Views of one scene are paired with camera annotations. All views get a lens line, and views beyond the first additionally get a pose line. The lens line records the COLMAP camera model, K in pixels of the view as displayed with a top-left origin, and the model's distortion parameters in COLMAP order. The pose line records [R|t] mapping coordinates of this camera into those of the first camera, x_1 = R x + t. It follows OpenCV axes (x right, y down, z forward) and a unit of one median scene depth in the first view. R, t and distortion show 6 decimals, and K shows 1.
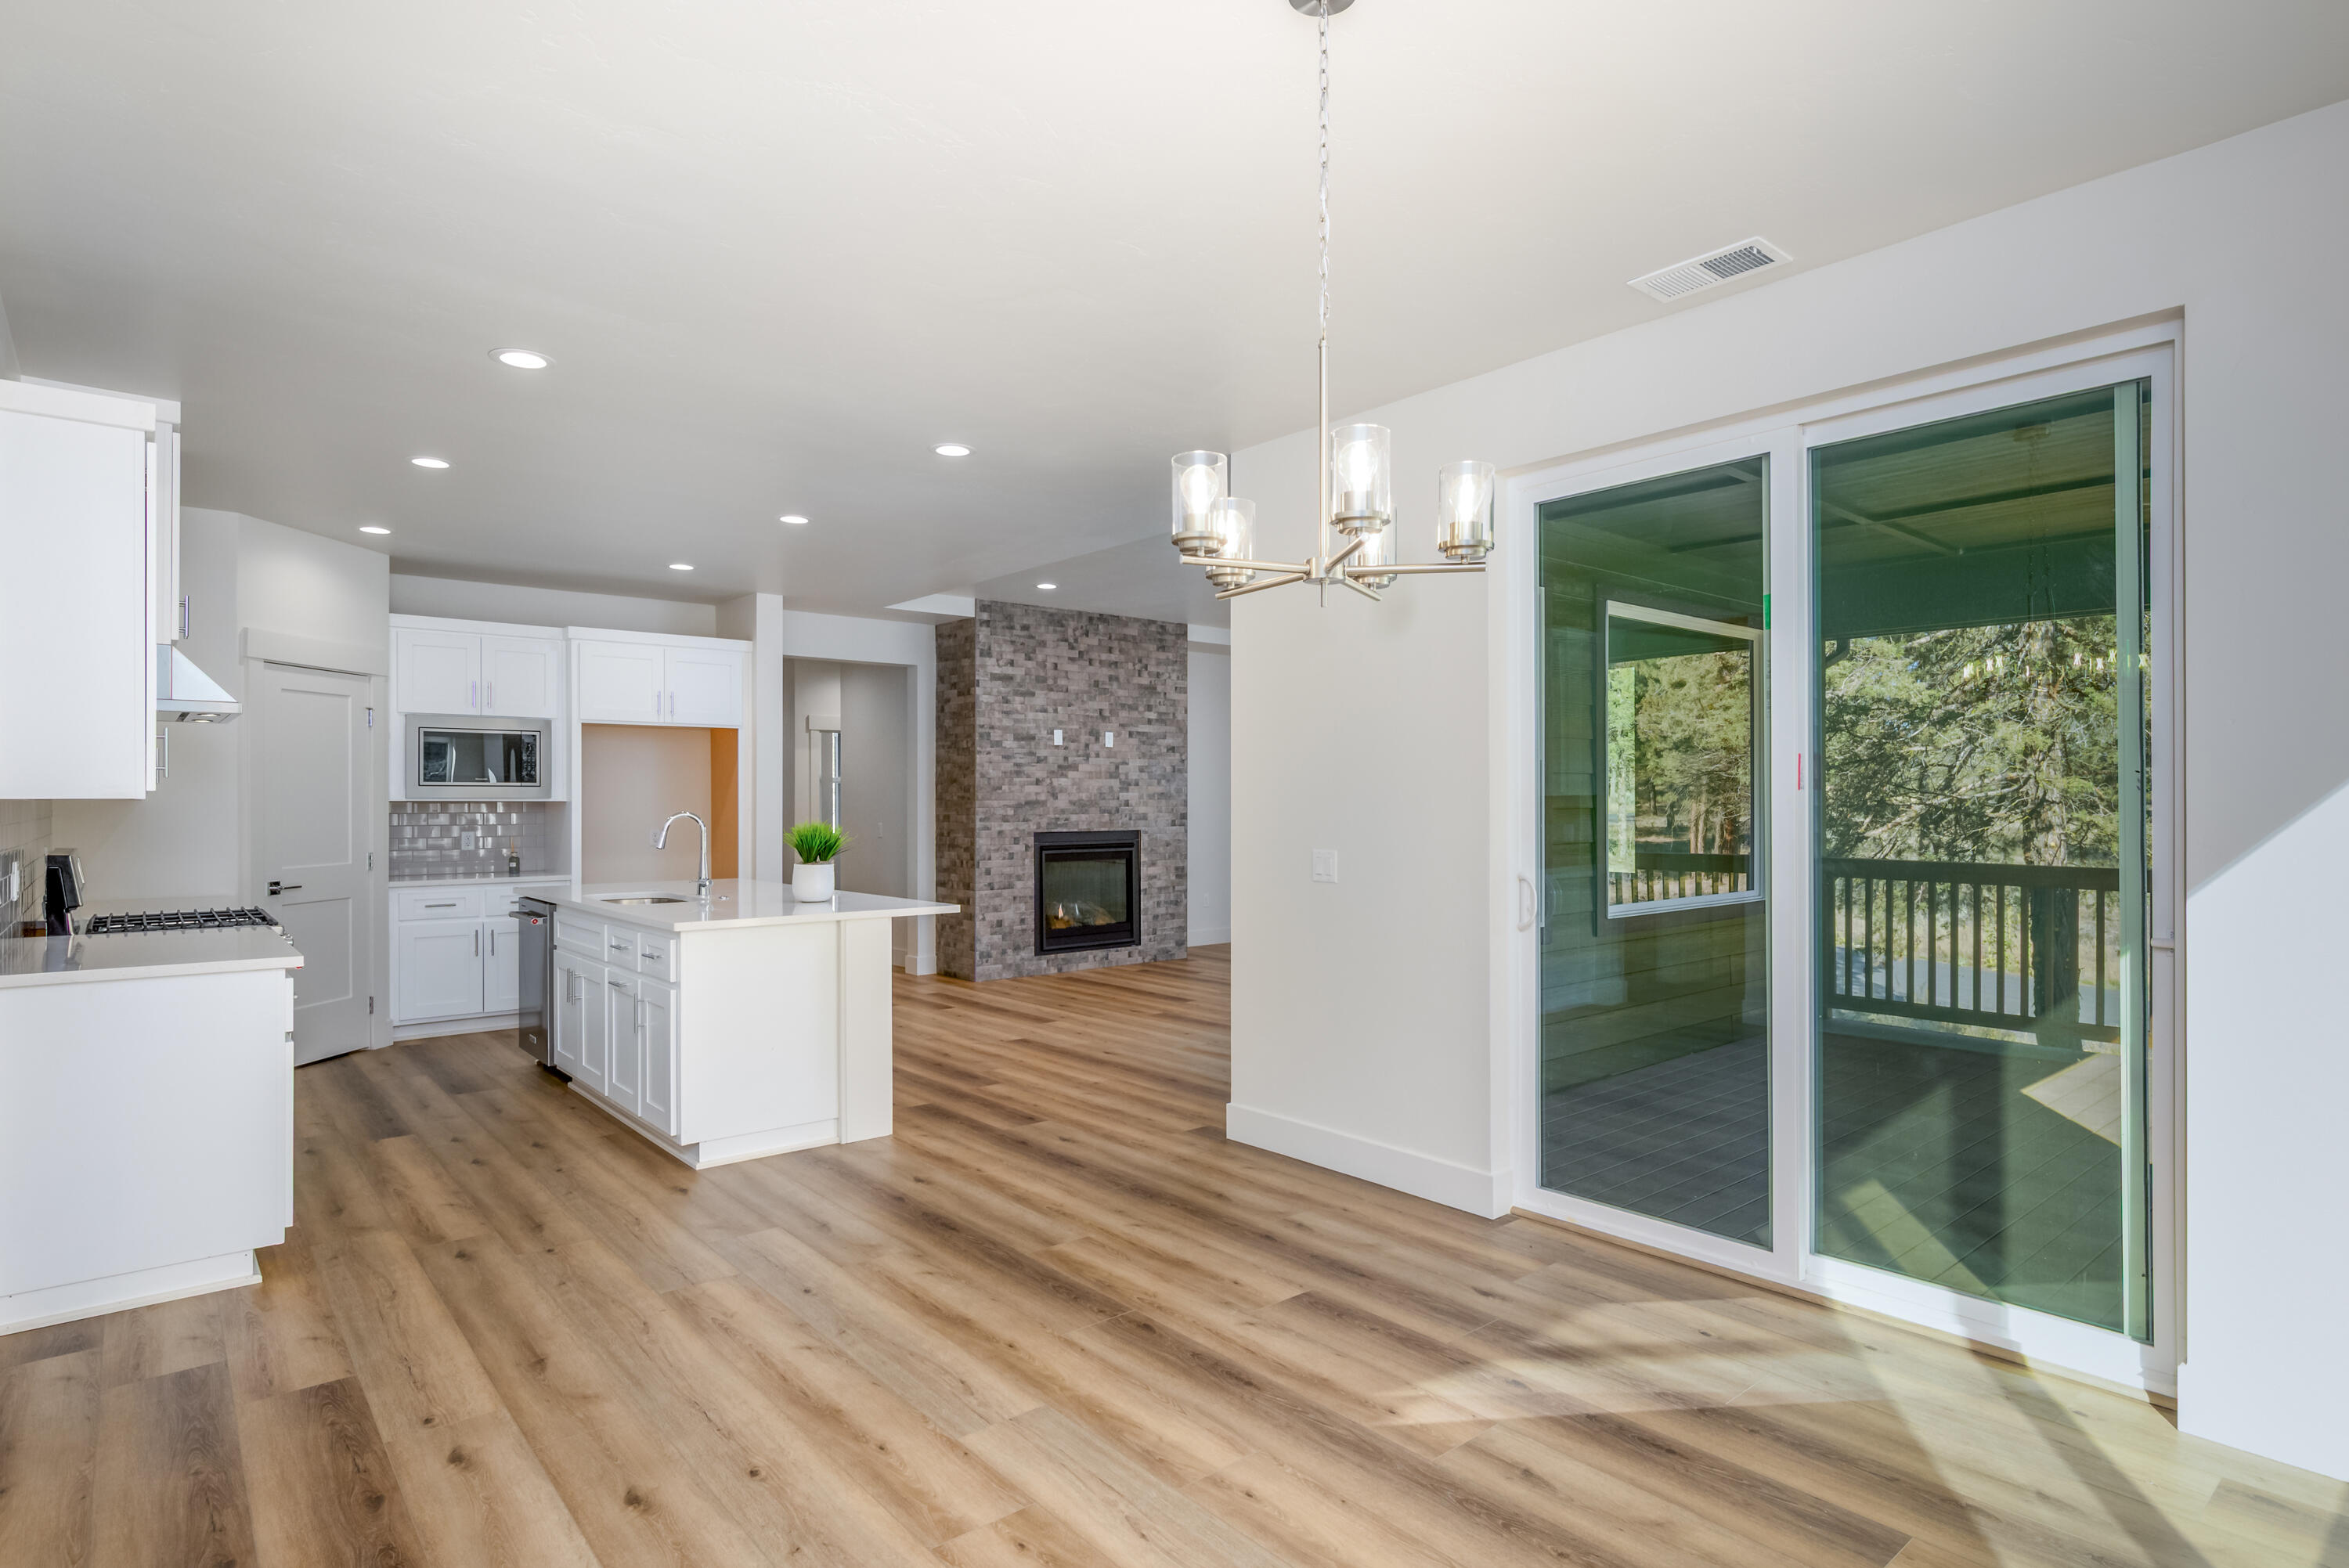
lens RADIAL K [[1229.9, 0, 1228.1], [0, 1229.9, 788.4], [0, 0, 1]] dist [0.004018, 0.001233]
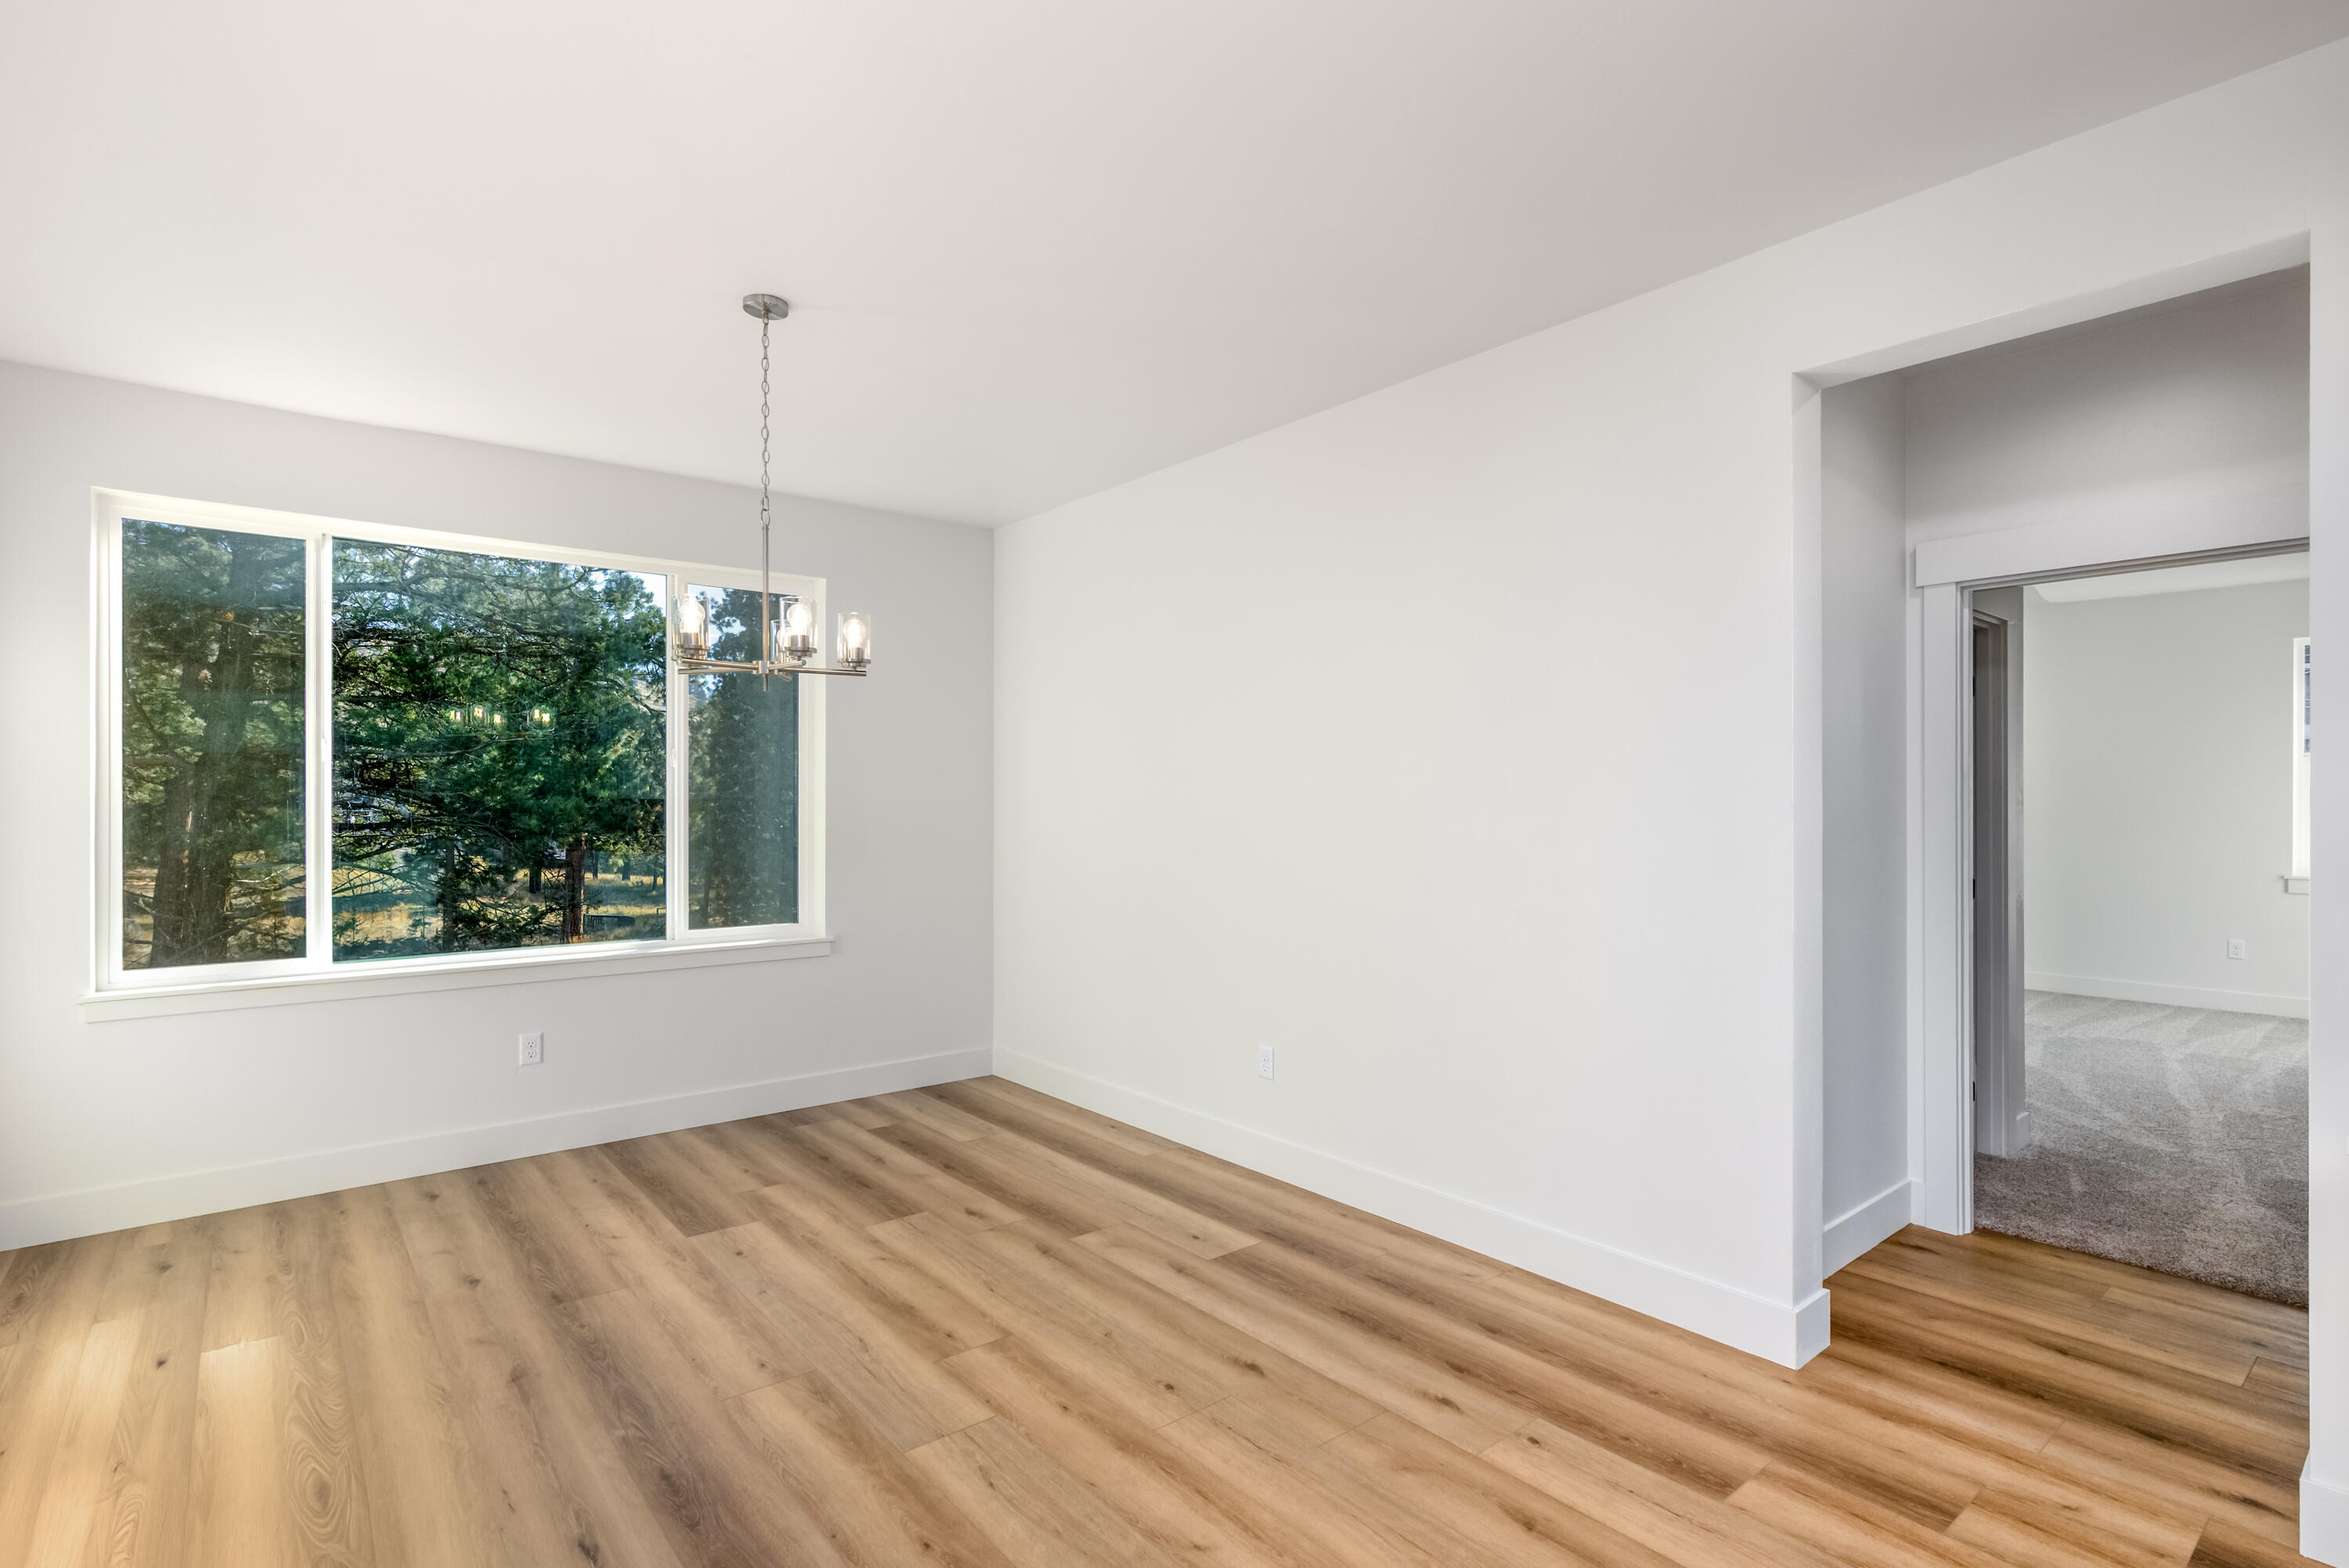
lens RADIAL K [[1139.3, 0, 1186.6], [0, 1139.3, 795.3], [0, 0, 1]] dist [0.010223, -0.000814]
pose [[-0.999107, 0.005772, 0.041860, -0.146432], [0.005171, 0.999882, -0.014451, 0.004766], [-0.041938, -0.014222, -0.999019, 0.678526]]
